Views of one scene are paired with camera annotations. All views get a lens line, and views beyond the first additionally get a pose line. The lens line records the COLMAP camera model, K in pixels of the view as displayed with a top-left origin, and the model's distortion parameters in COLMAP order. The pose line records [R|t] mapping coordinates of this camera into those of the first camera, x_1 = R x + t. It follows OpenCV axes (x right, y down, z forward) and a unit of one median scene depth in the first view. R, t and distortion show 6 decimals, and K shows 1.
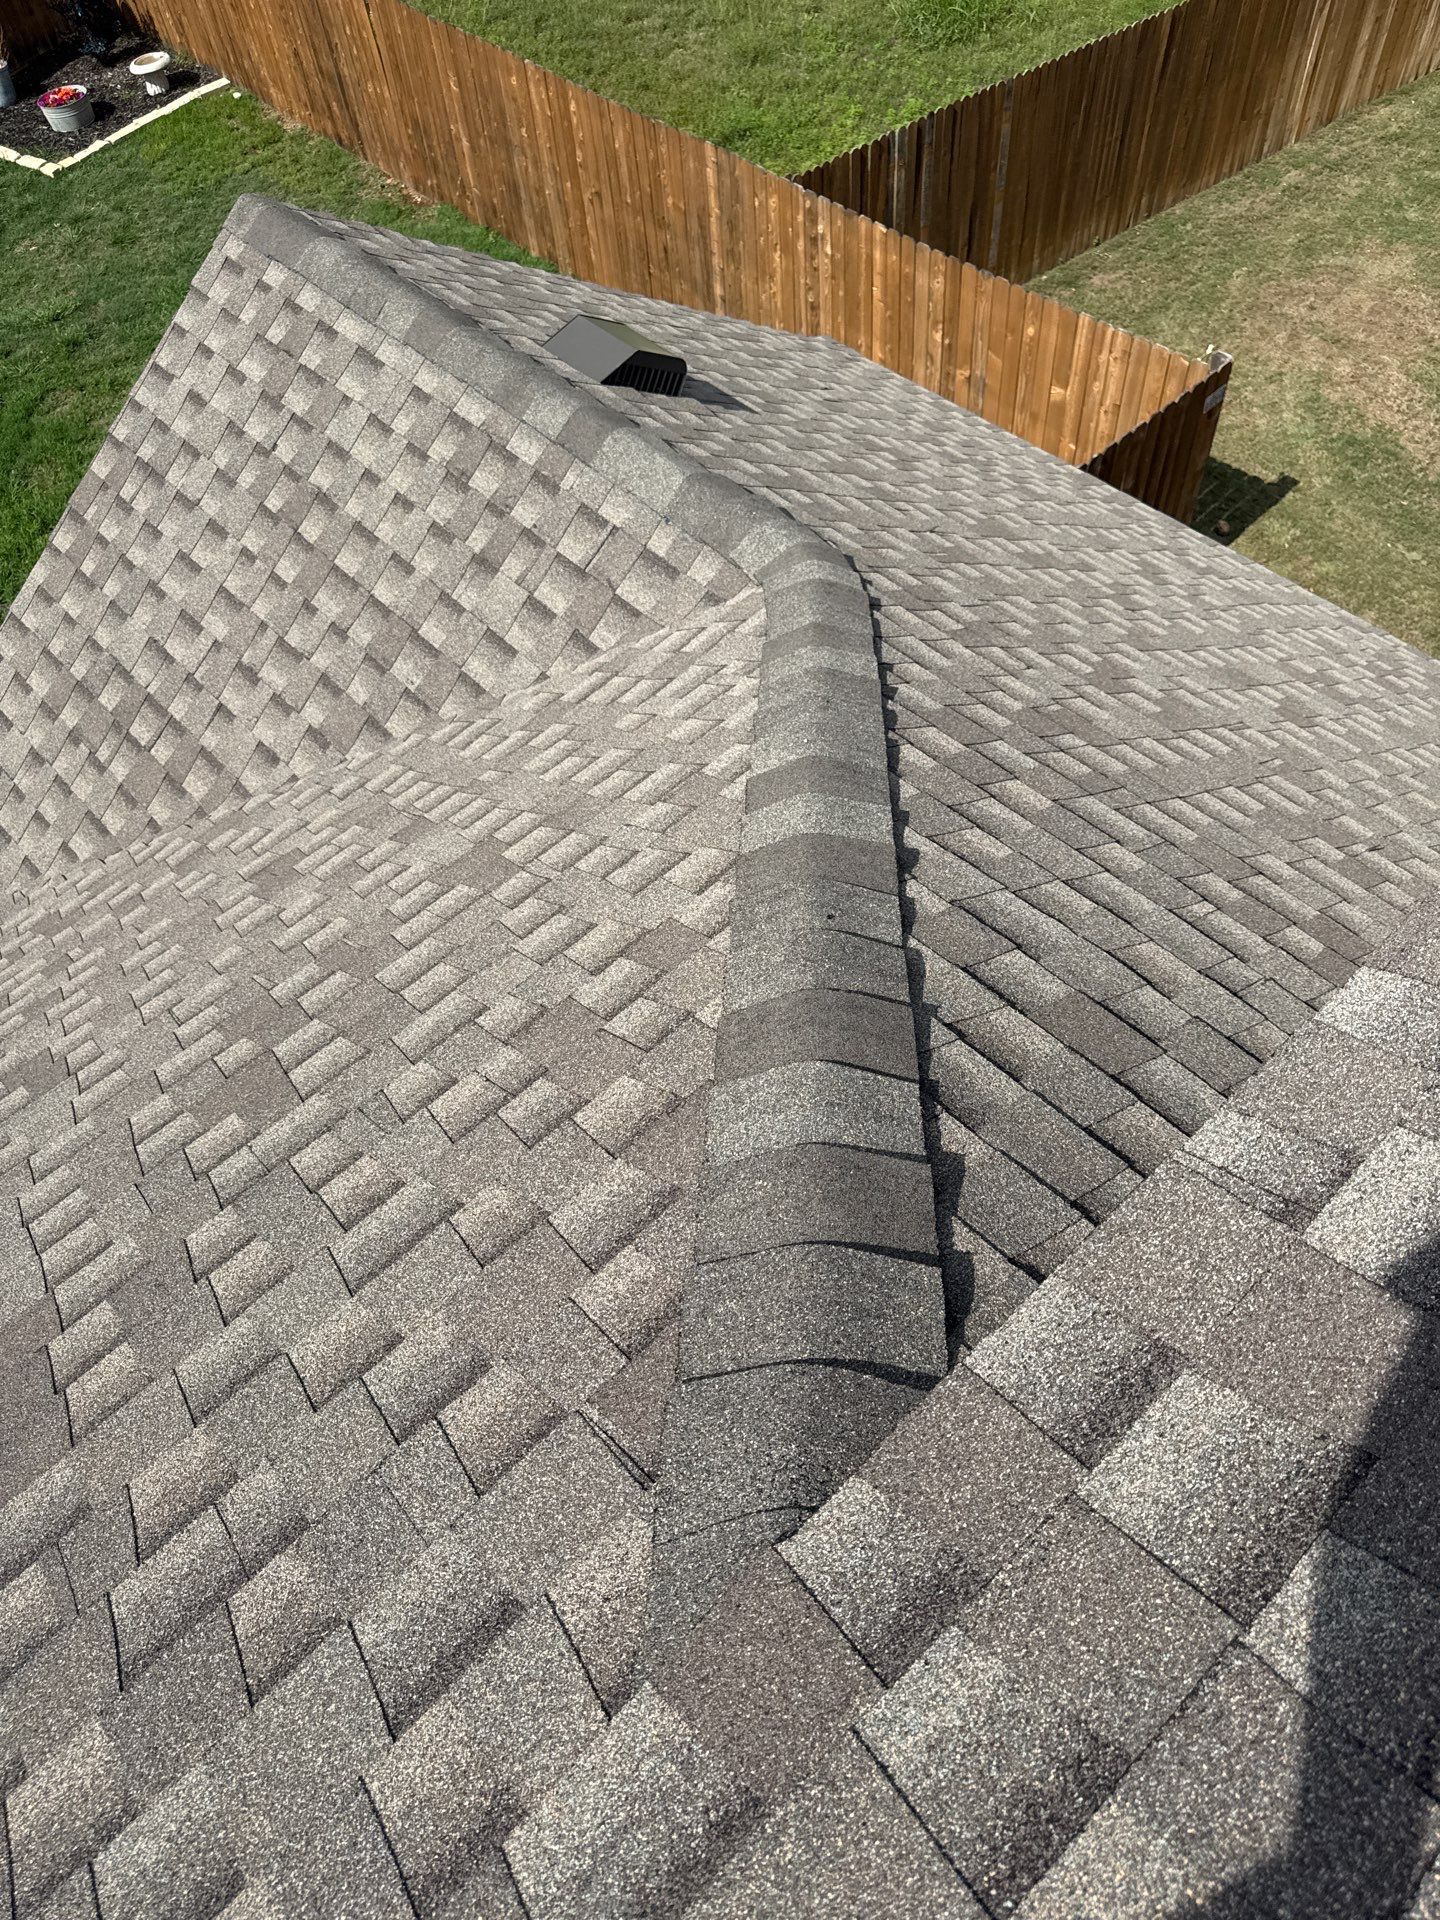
lens RADIAL K [[1333.9, 0, 726.7], [0, 1333.9, 959.6], [0, 0, 1]] dist [0.014794, -0.020647]
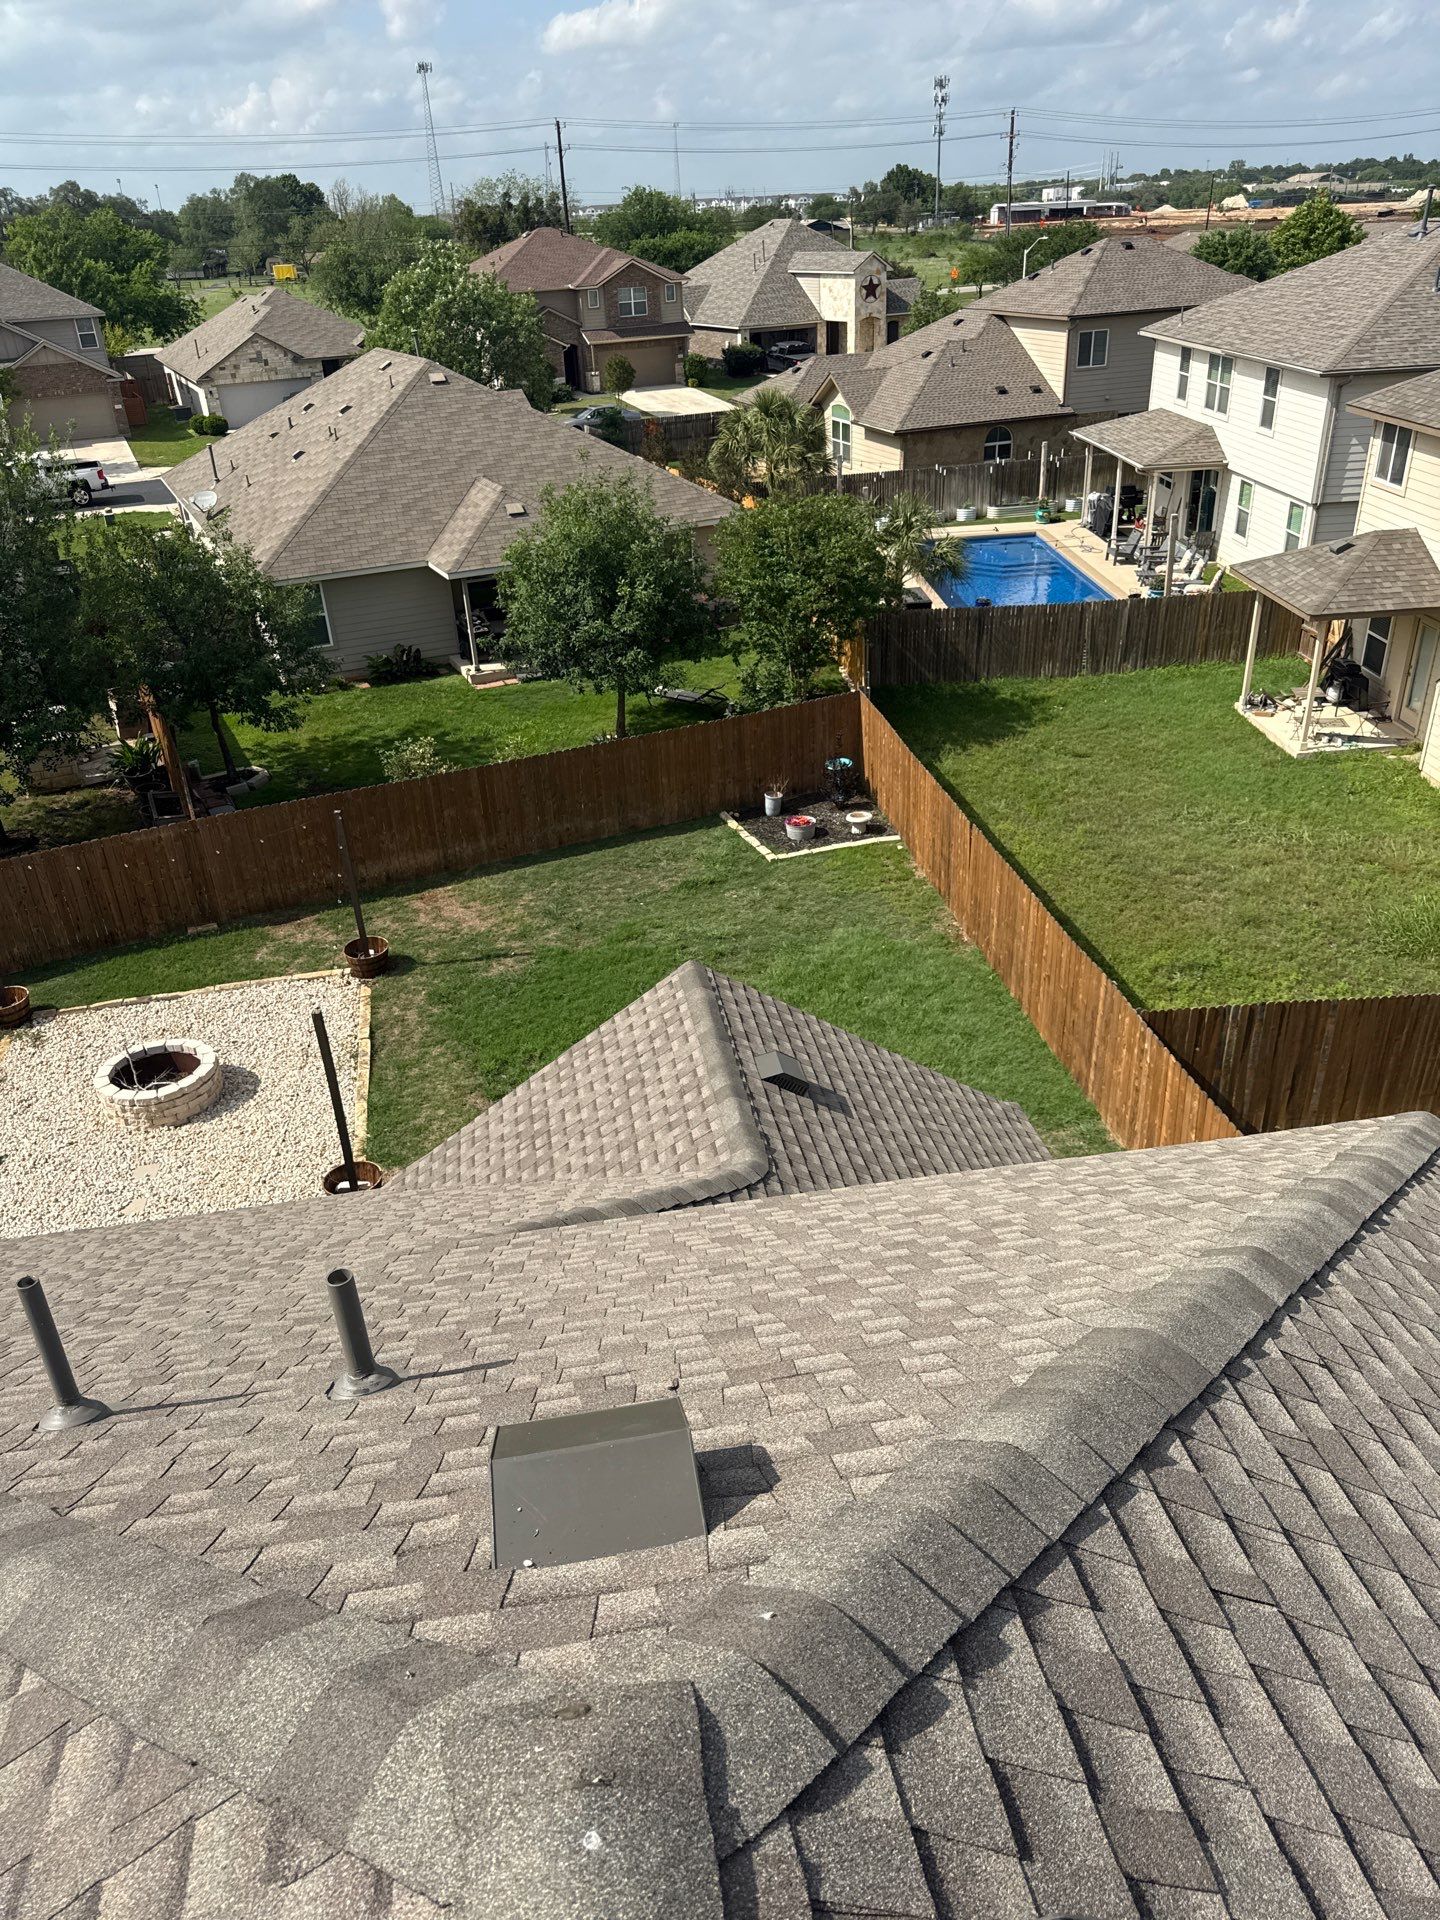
lens RADIAL K [[1333.9, 0, 719.5], [0, 1333.9, 956.8], [0, 0, 1]] dist [0.014794, -0.020647]
pose [[0.828297, 0.292116, -0.478112, 0.369058], [-0.471404, 0.824544, -0.312898, 0.061323], [0.302822, 0.484556, 0.820673, -0.421340]]
